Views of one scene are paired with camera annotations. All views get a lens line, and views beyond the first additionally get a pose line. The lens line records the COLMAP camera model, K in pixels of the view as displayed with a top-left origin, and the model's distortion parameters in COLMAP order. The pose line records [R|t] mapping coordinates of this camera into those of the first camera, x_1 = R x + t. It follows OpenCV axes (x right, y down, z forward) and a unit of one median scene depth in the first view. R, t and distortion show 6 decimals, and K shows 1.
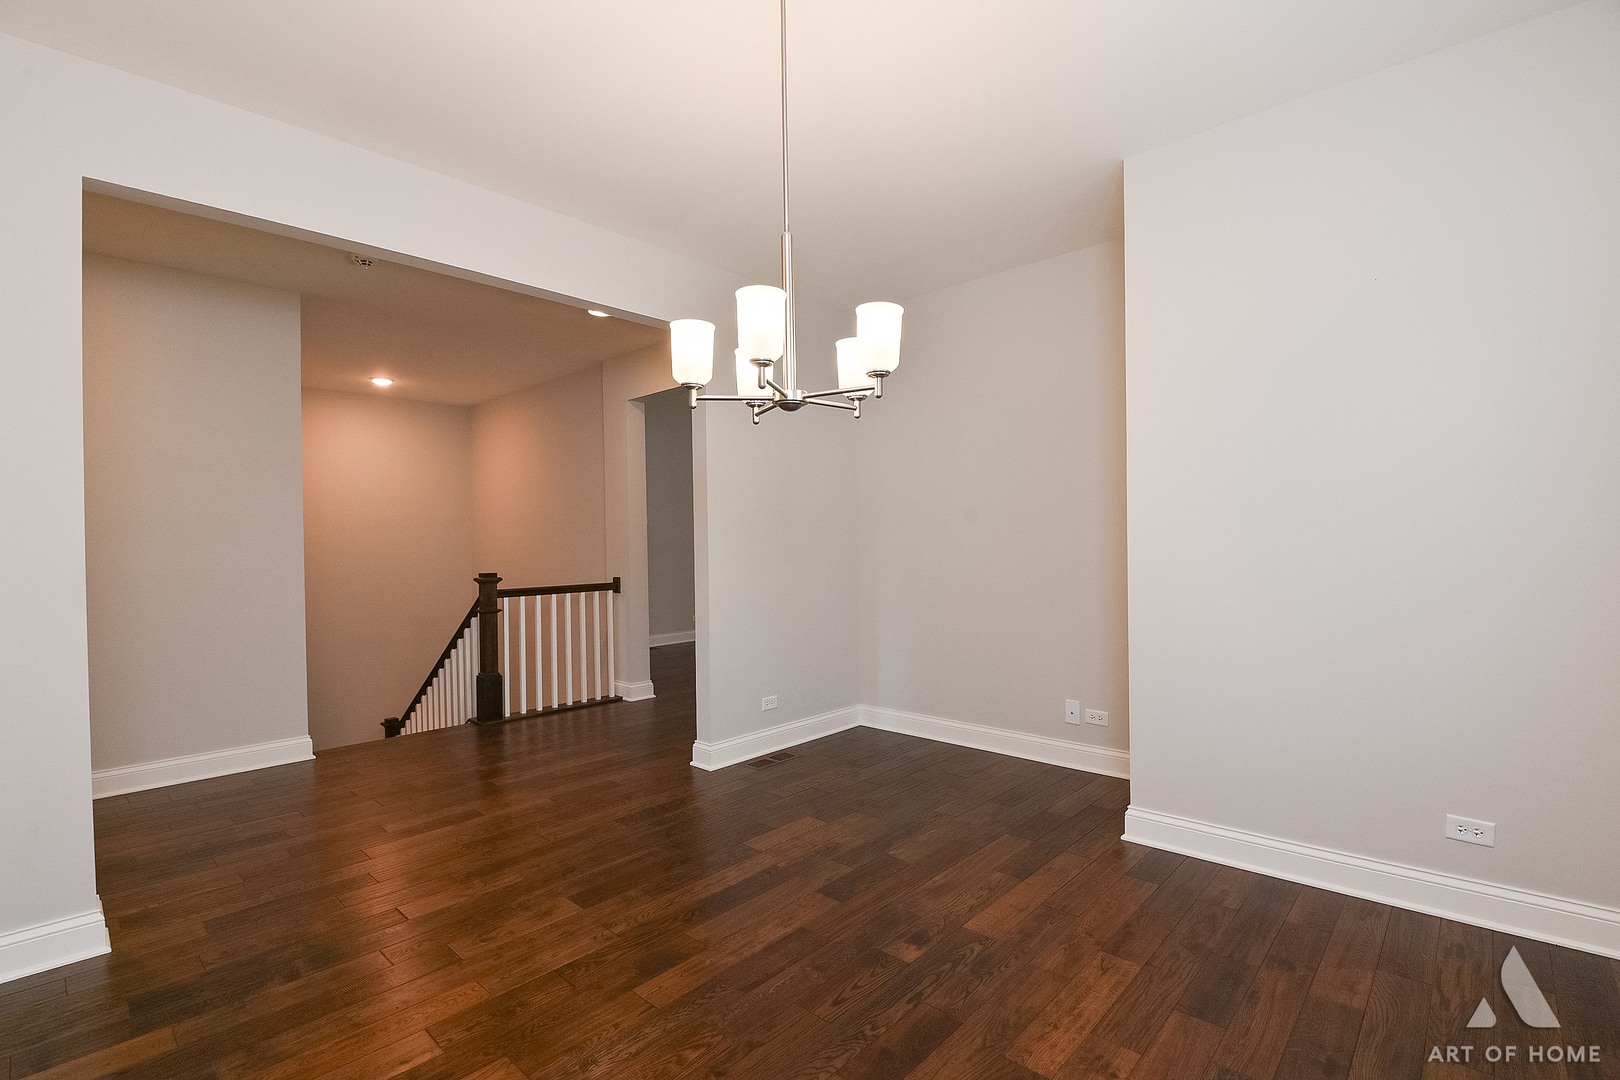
lens RADIAL K [[745.8, 0, 804.8], [0, 745.8, 549.0], [0, 0, 1]] dist [-0.016436, -0.000086]
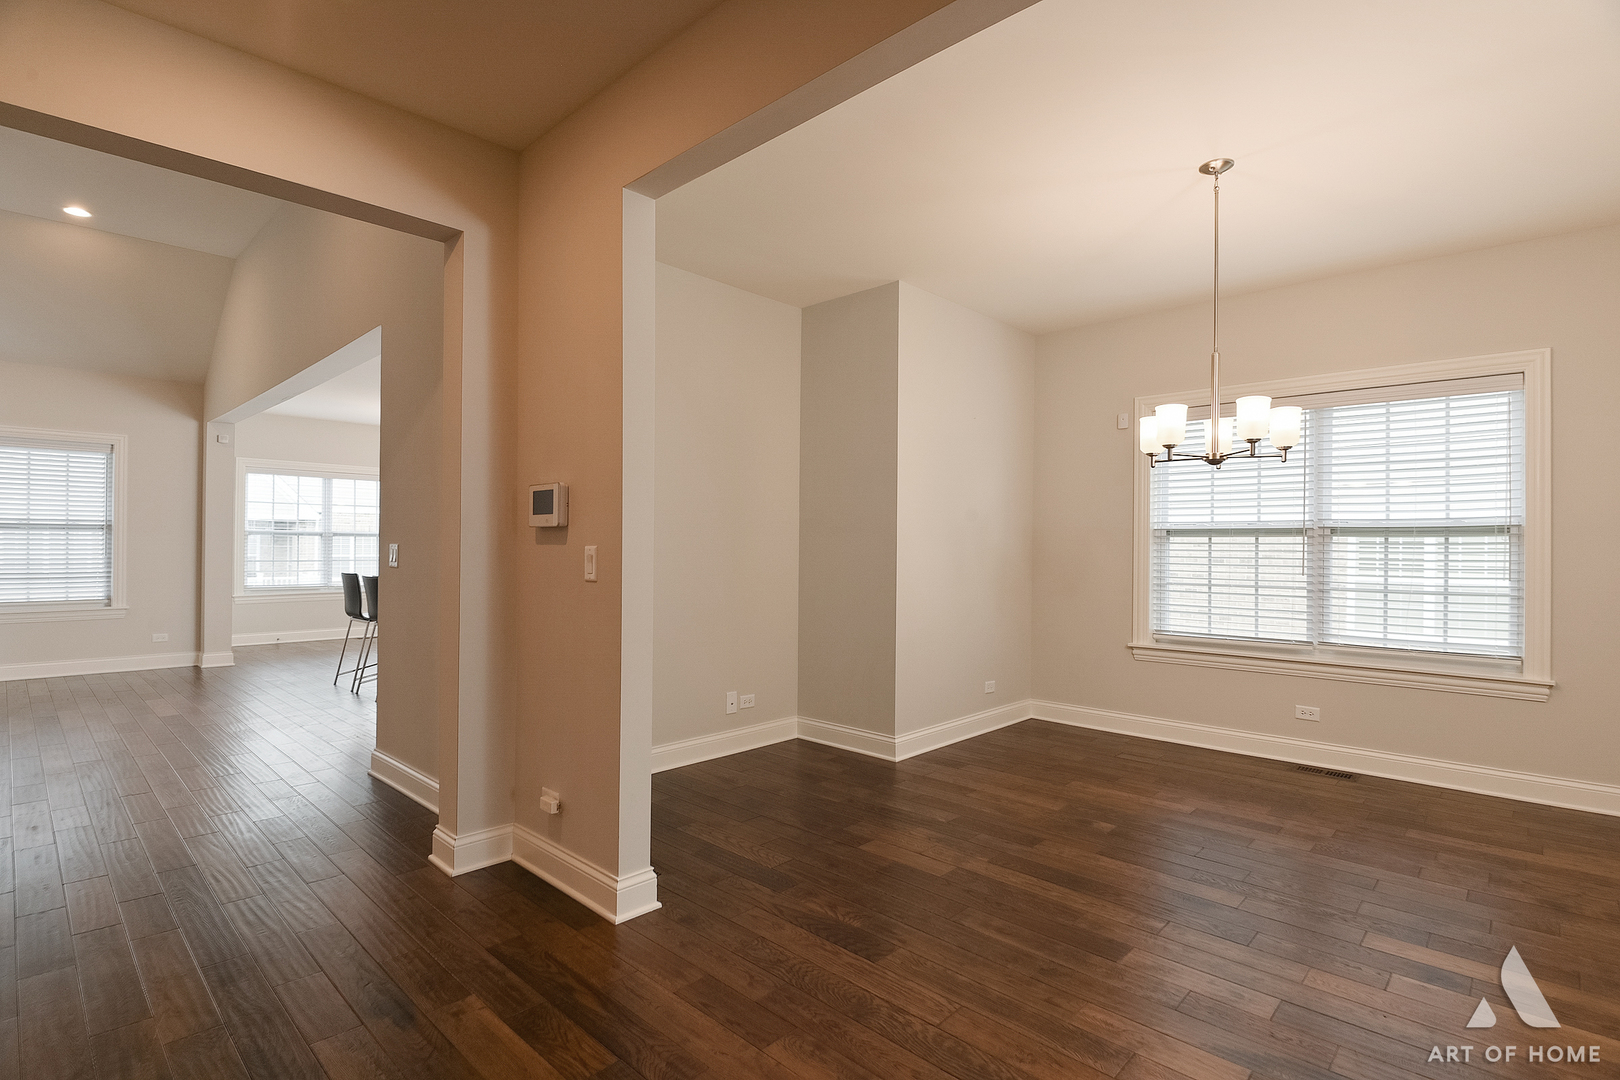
lens RADIAL K [[776.3, 0, 810.0], [0, 776.3, 540.0], [0, 0, 1]] dist [0.001200, -0.000269]
pose [[0.018009, 0.016799, 0.999697, -1.219292], [0.006040, 0.999839, -0.016910, -0.003549], [-0.999820, 0.006343, 0.017905, 1.324196]]
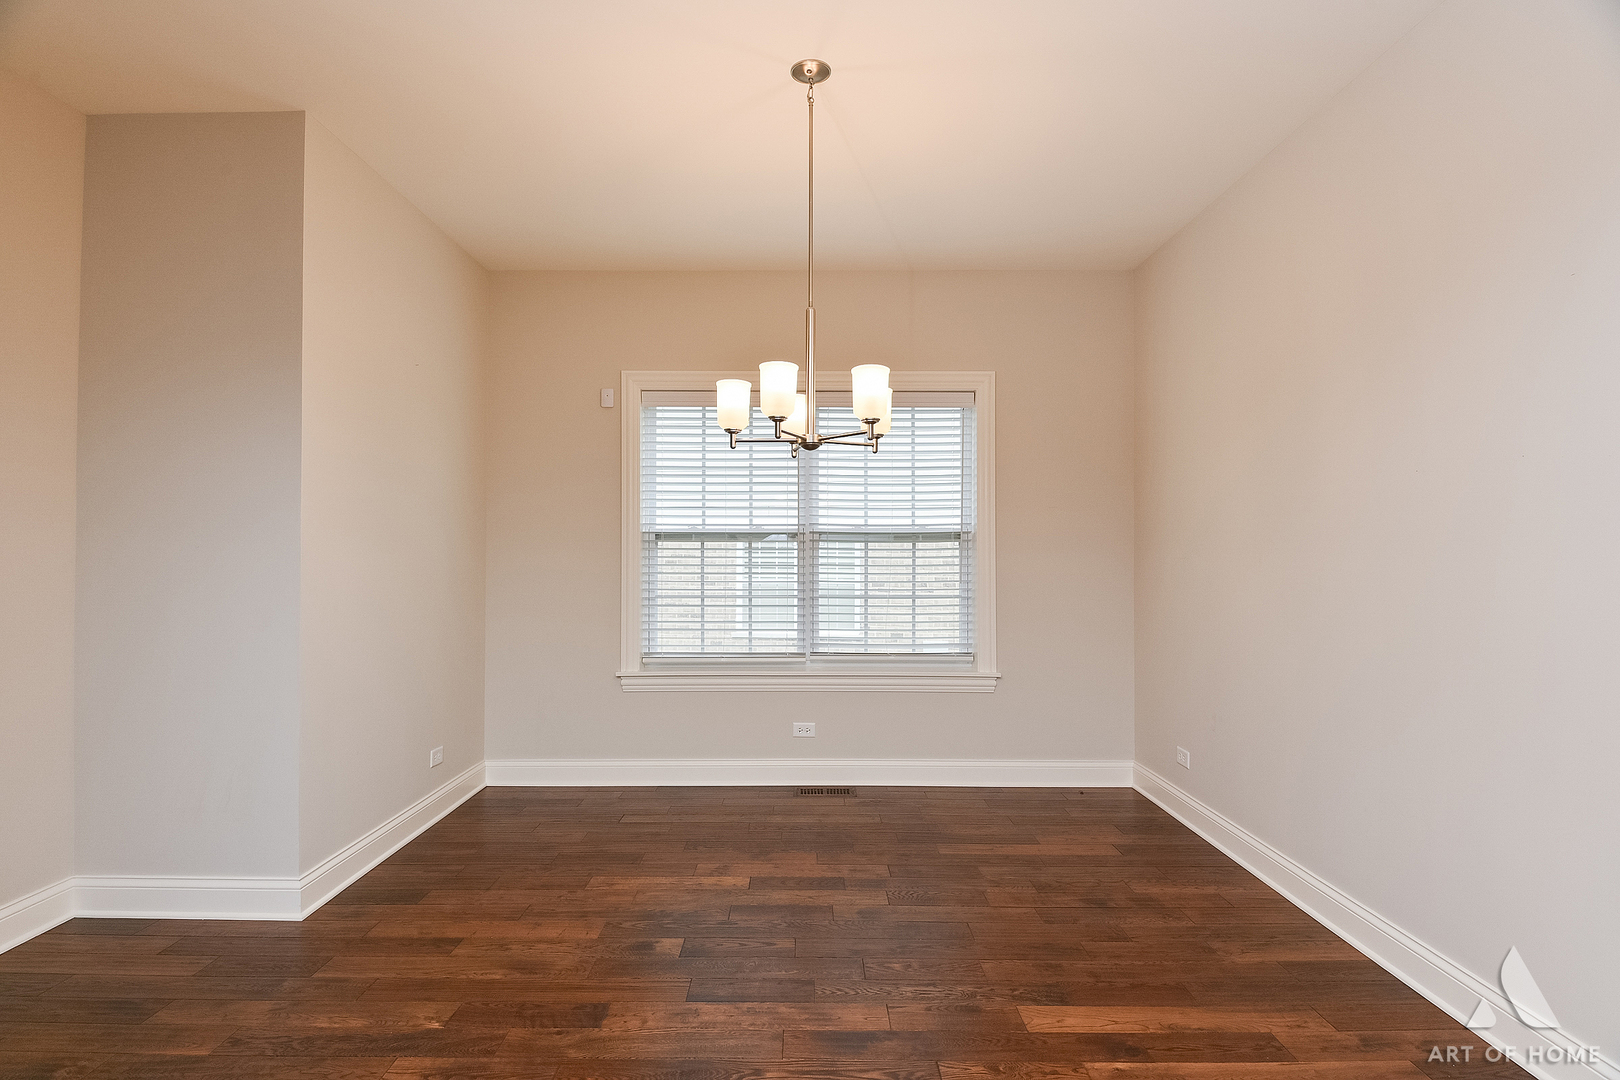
lens RADIAL K [[820.2, 0, 802.9], [0, 820.2, 545.1], [0, 0, 1]] dist [0.021504, -0.026045]
pose [[-0.670793, 0.016018, 0.741472, -0.743137], [0.014845, 0.999856, -0.008169, -0.012555], [-0.741496, 0.005527, -0.670935, 1.399826]]
